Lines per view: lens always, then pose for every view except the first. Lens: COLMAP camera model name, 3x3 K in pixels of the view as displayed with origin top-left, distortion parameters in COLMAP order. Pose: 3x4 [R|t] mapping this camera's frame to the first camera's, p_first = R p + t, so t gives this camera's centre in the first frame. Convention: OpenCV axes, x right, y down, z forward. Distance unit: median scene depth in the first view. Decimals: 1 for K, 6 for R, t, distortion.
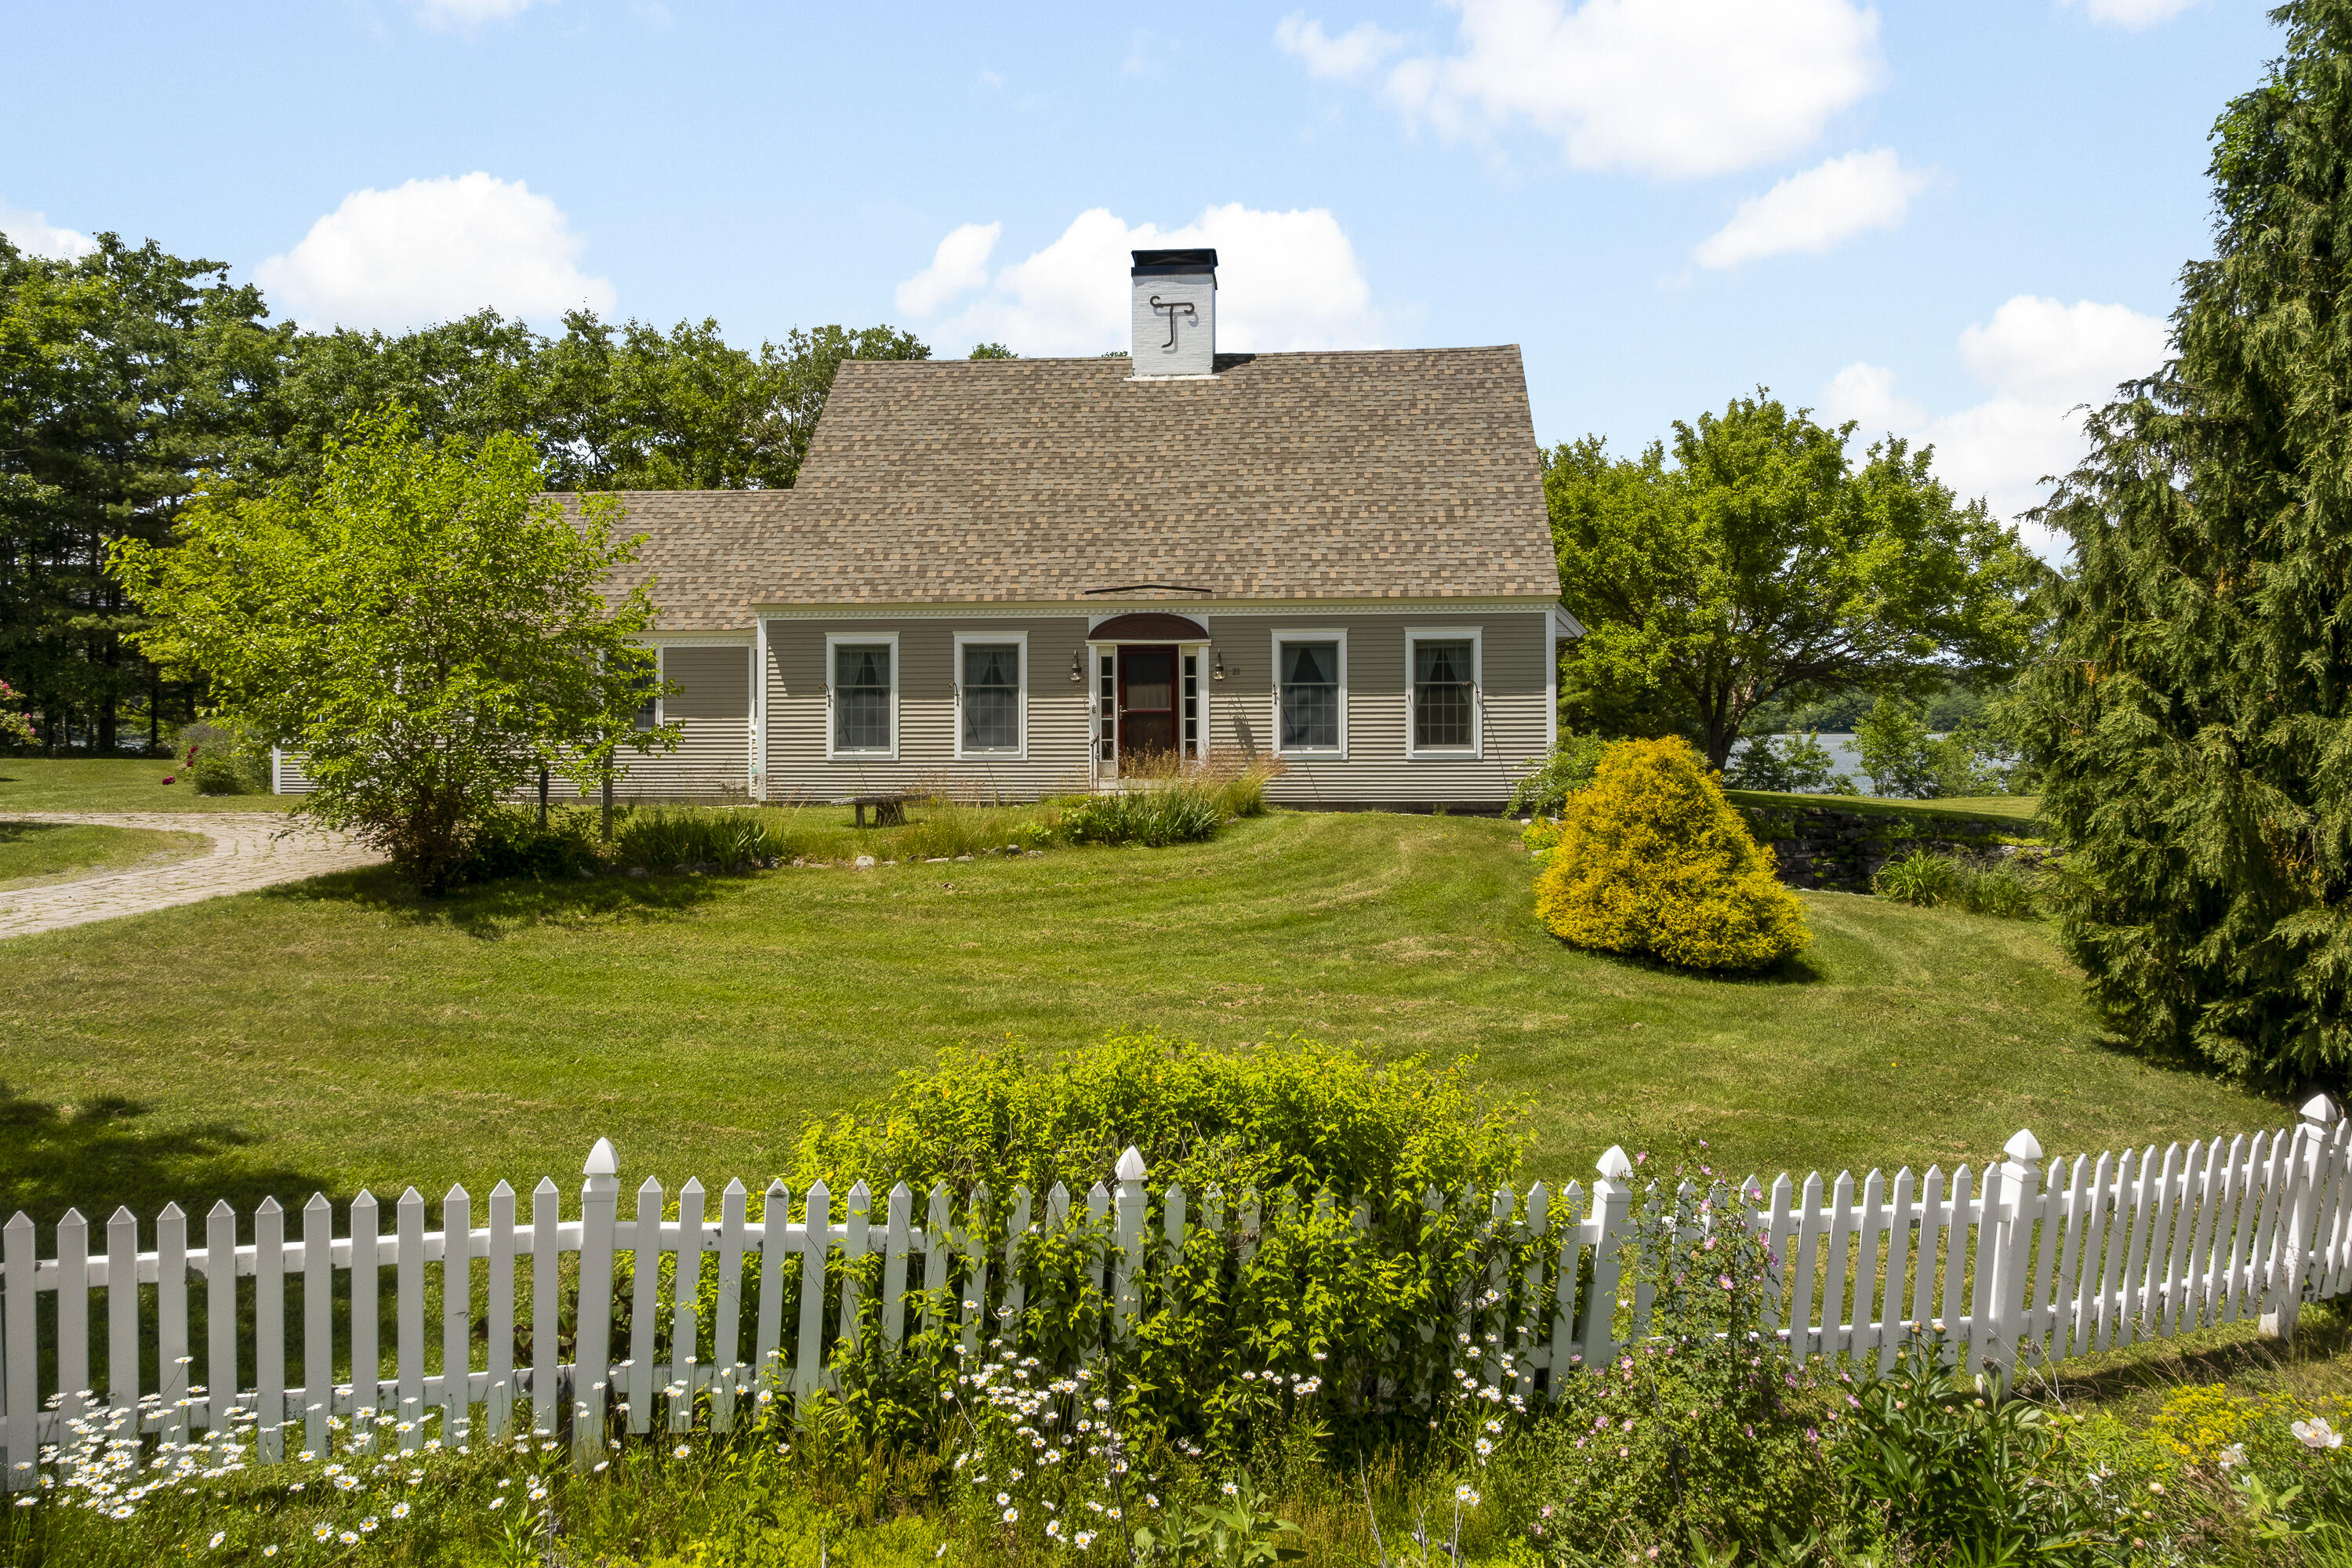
lens RADIAL K [[1654.5, 0, 1154.2], [0, 1654.5, 706.7], [0, 0, 1]] dist [0.010342, 0.000593]
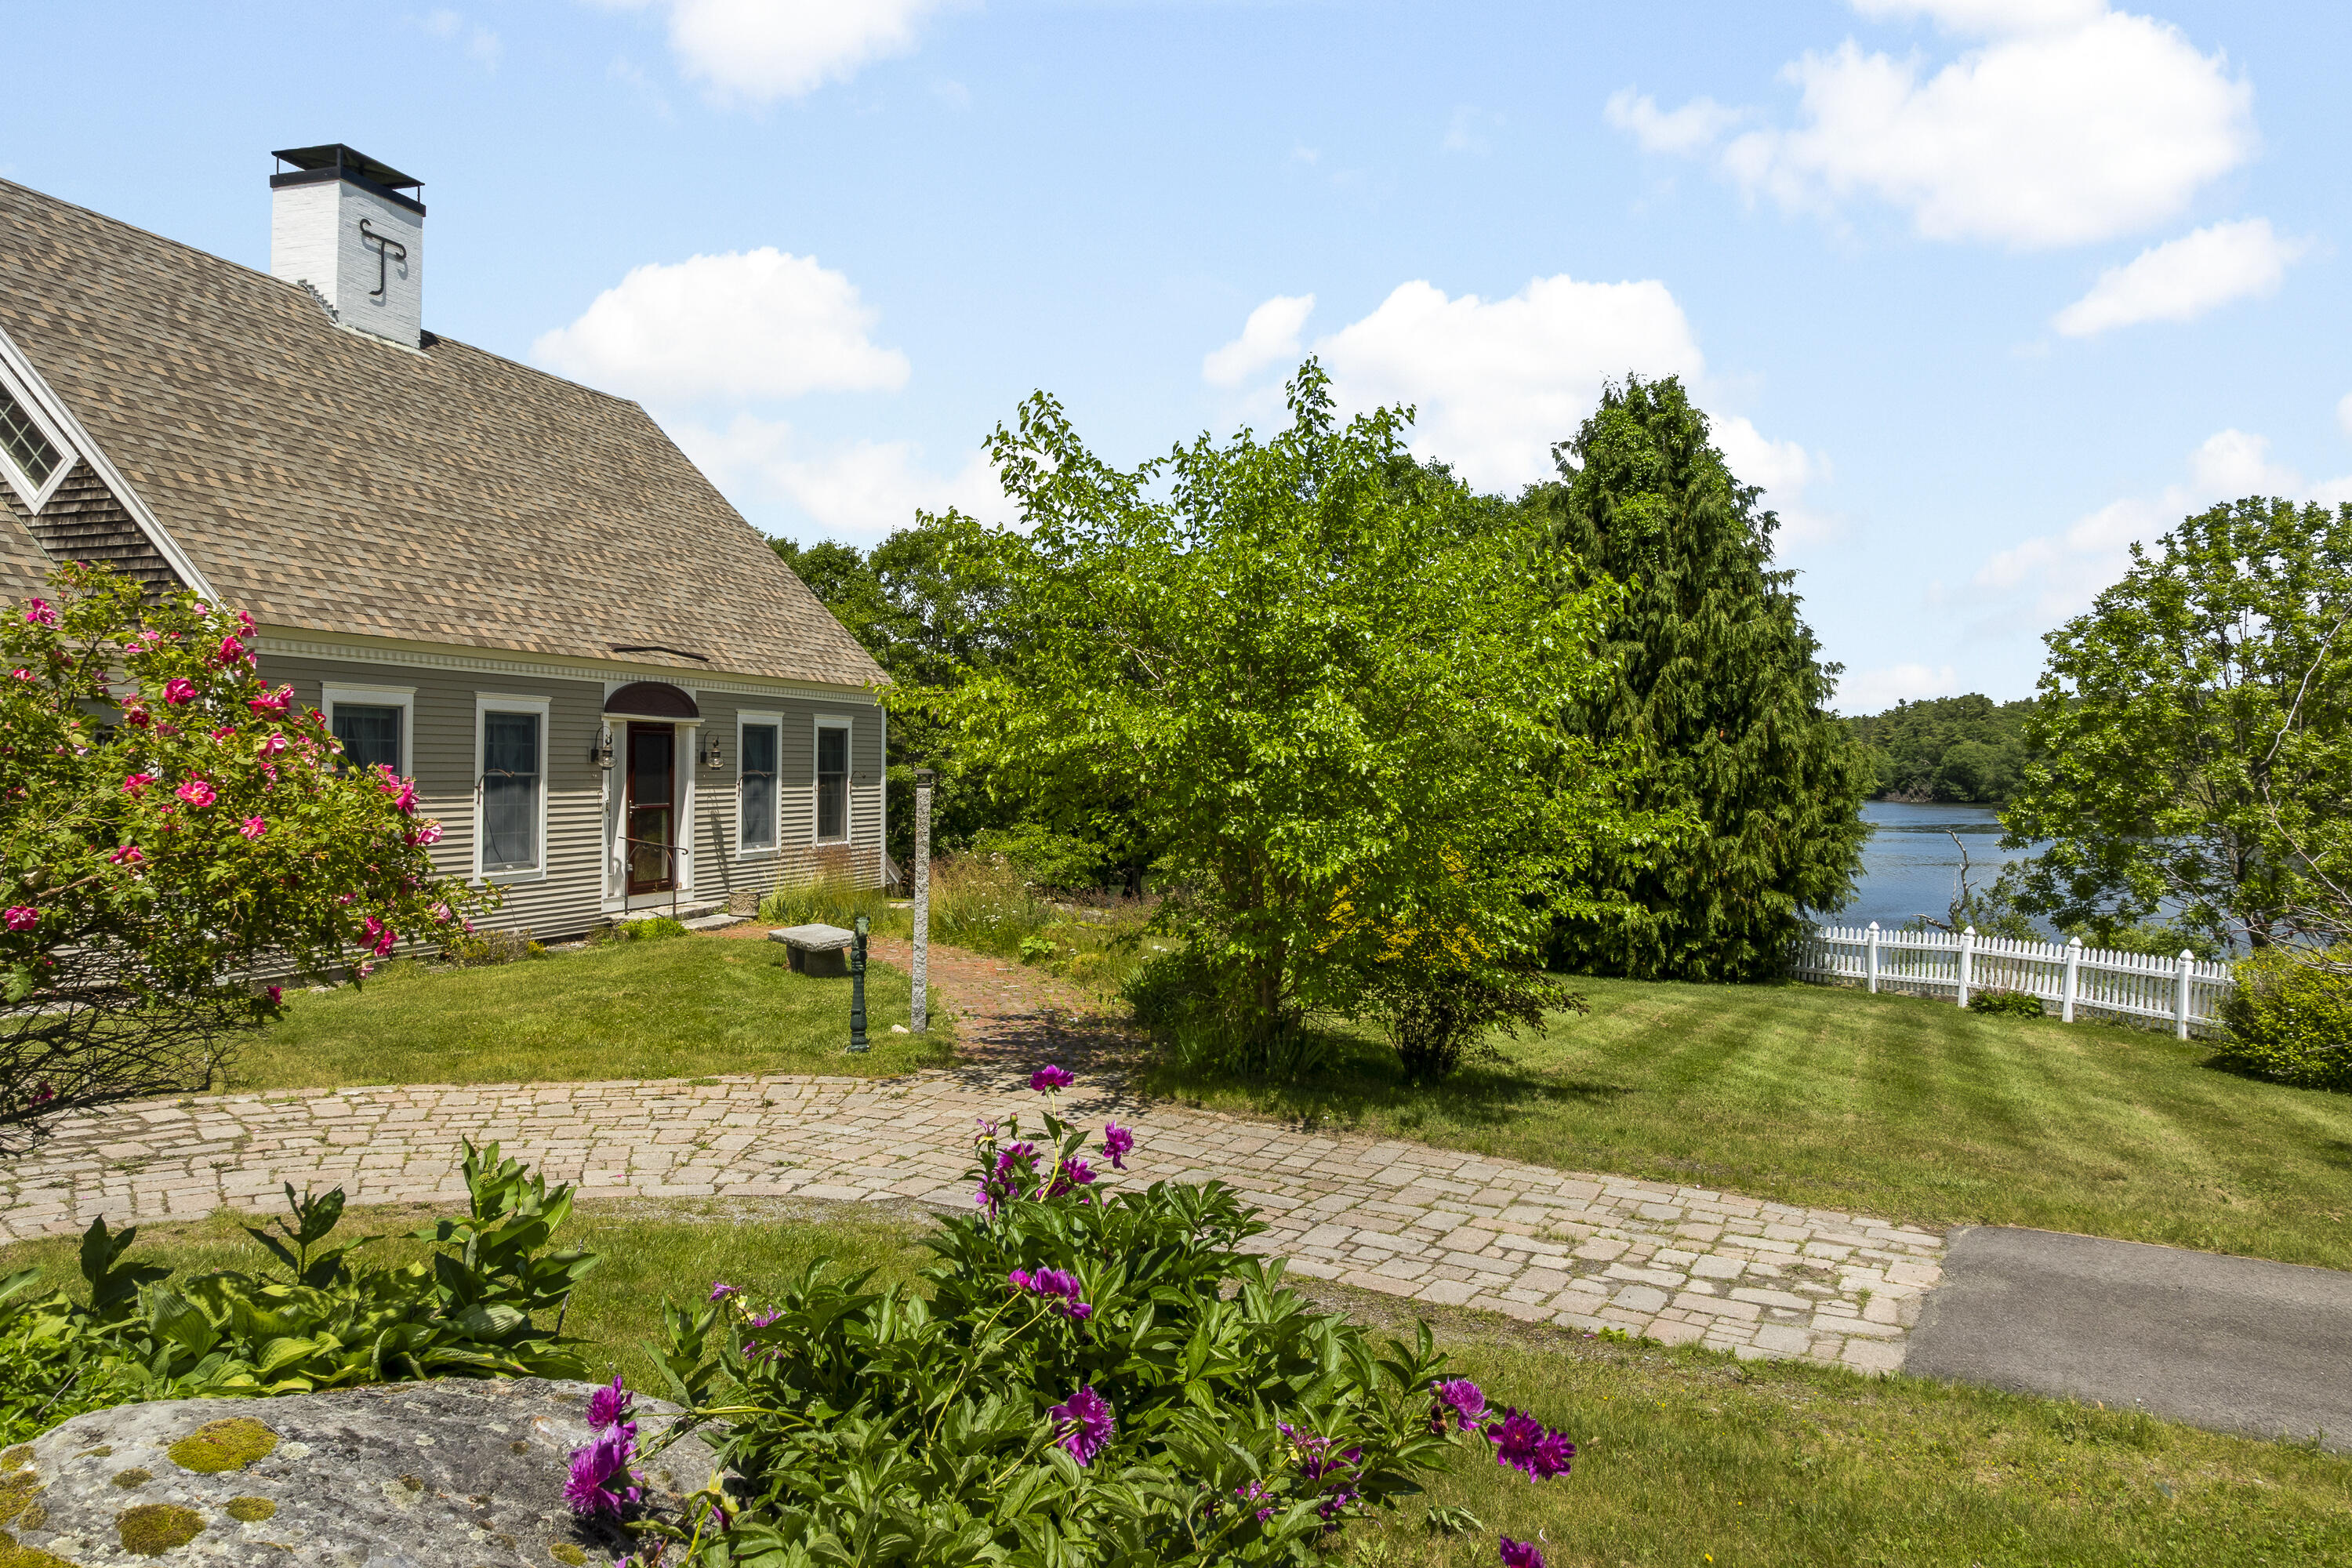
lens RADIAL K [[1637.2, 0, 1177.2], [0, 1637.2, 736.0], [0, 0, 1]] dist [-0.004415, -0.005552]
pose [[0.190181, 0.023512, 0.981467, -0.701877], [-0.007691, 0.999718, -0.022458, -0.015104], [-0.981719, -0.003278, 0.190309, 0.596191]]
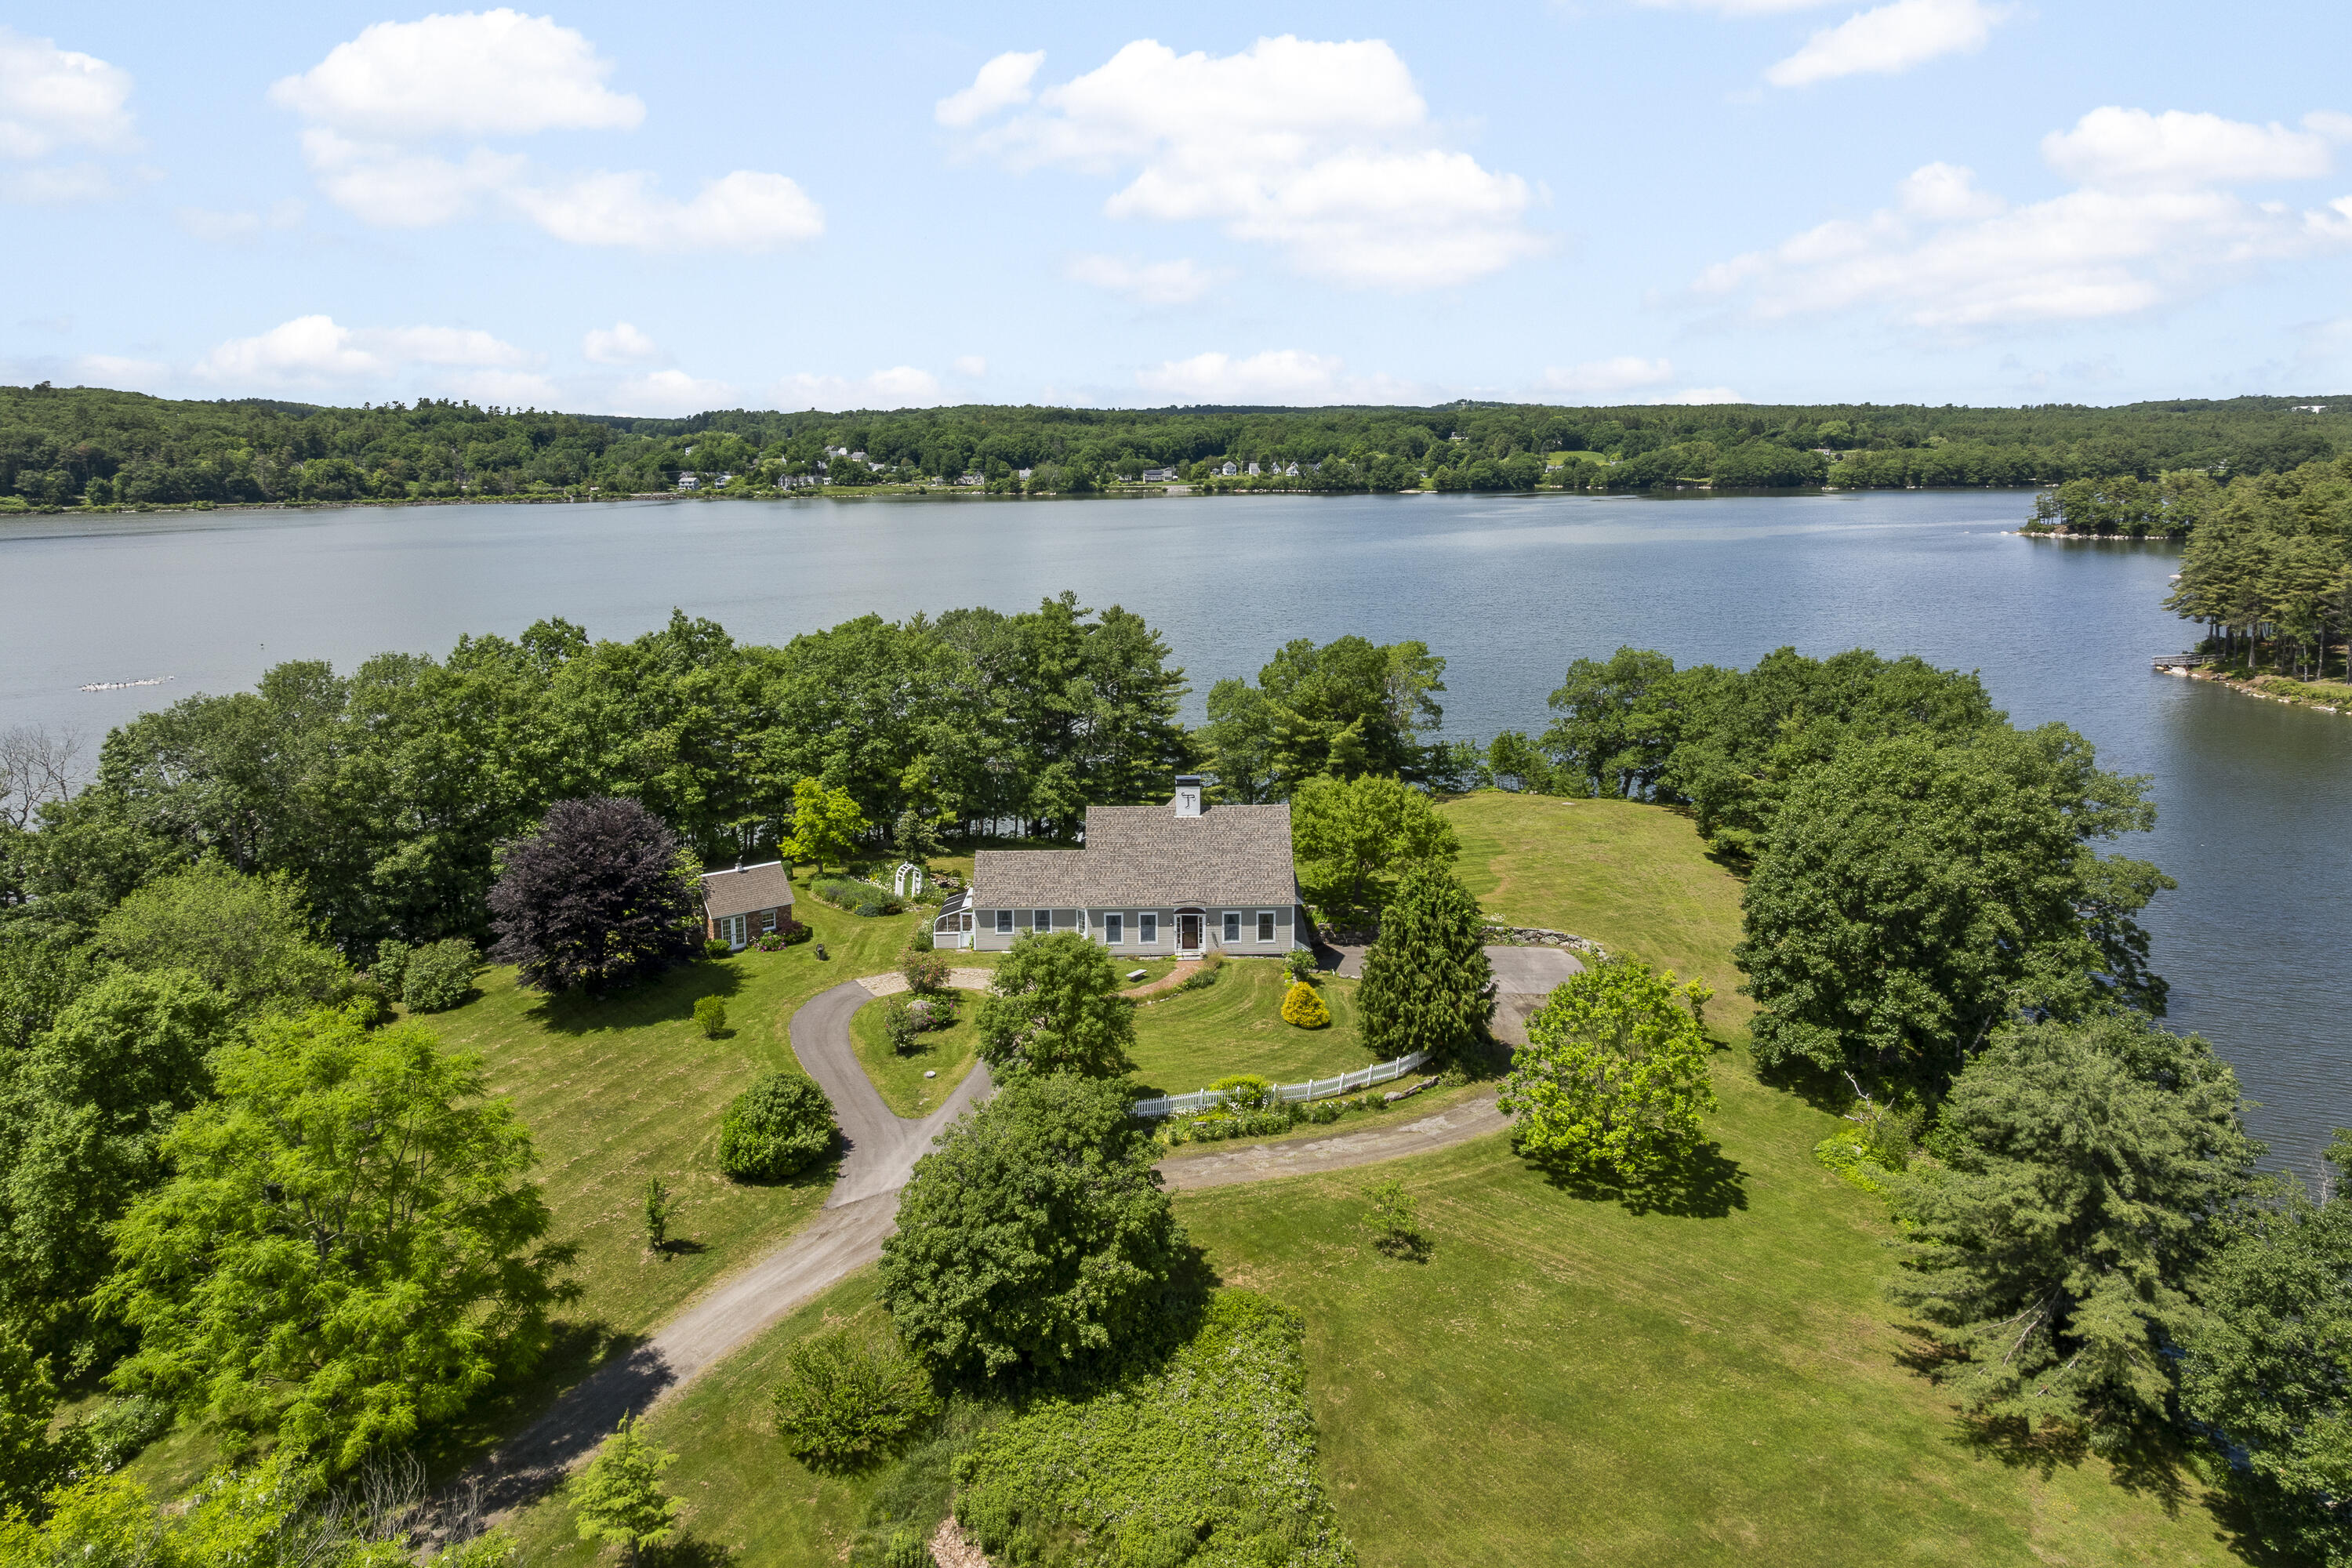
lens RADIAL K [[1637.2, 0, 1176.0], [0, 1637.2, 681.7], [0, 0, 1]] dist [-0.004415, -0.005552]
pose [[0.993917, -0.022469, 0.107819, -0.424119], [0.005288, 0.987575, 0.157061, -1.143665], [-0.110008, -0.155535, 0.981686, -2.584887]]
